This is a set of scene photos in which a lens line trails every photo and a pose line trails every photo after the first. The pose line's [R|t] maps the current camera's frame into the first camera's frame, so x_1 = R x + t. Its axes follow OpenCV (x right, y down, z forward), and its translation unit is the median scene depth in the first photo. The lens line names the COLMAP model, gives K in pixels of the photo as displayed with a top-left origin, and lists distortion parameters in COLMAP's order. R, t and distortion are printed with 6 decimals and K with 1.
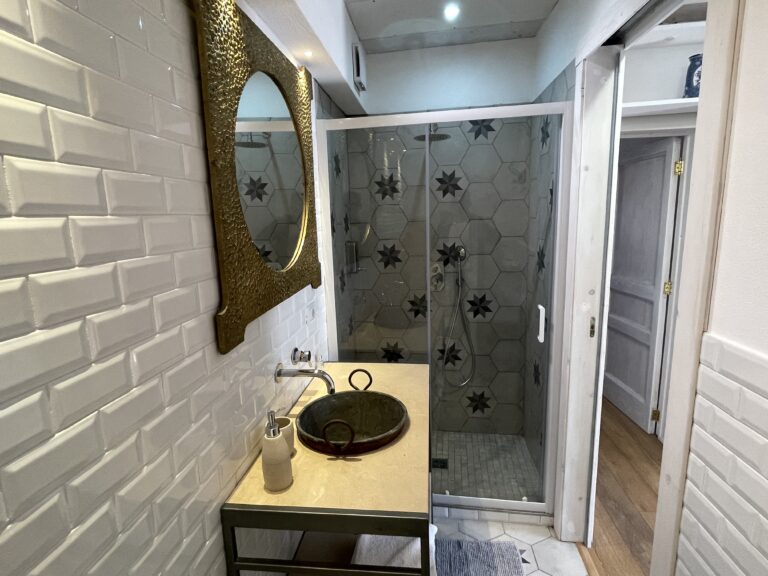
lens RADIAL K [[409.2, 0, 384.0], [0, 409.2, 288.0], [0, 0, 1]] dist [0.000352, 0.000359]
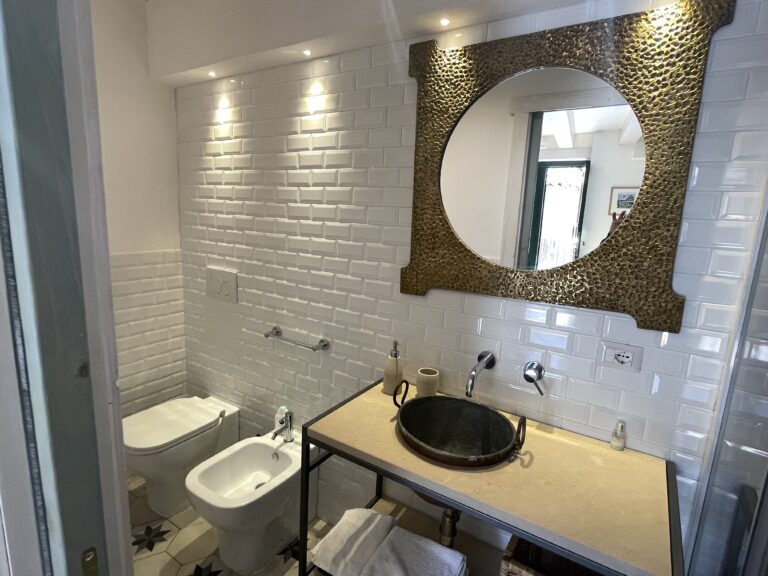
lens RADIAL K [[409.2, 0, 384.0], [0, 409.2, 288.0], [0, 0, 1]] dist [0.000352, 0.000359]
pose [[-0.446941, 0.177246, -0.876828, 1.672016], [-0.190567, 0.938811, 0.286912, -0.489025], [0.874030, 0.295328, -0.385816, 2.444419]]
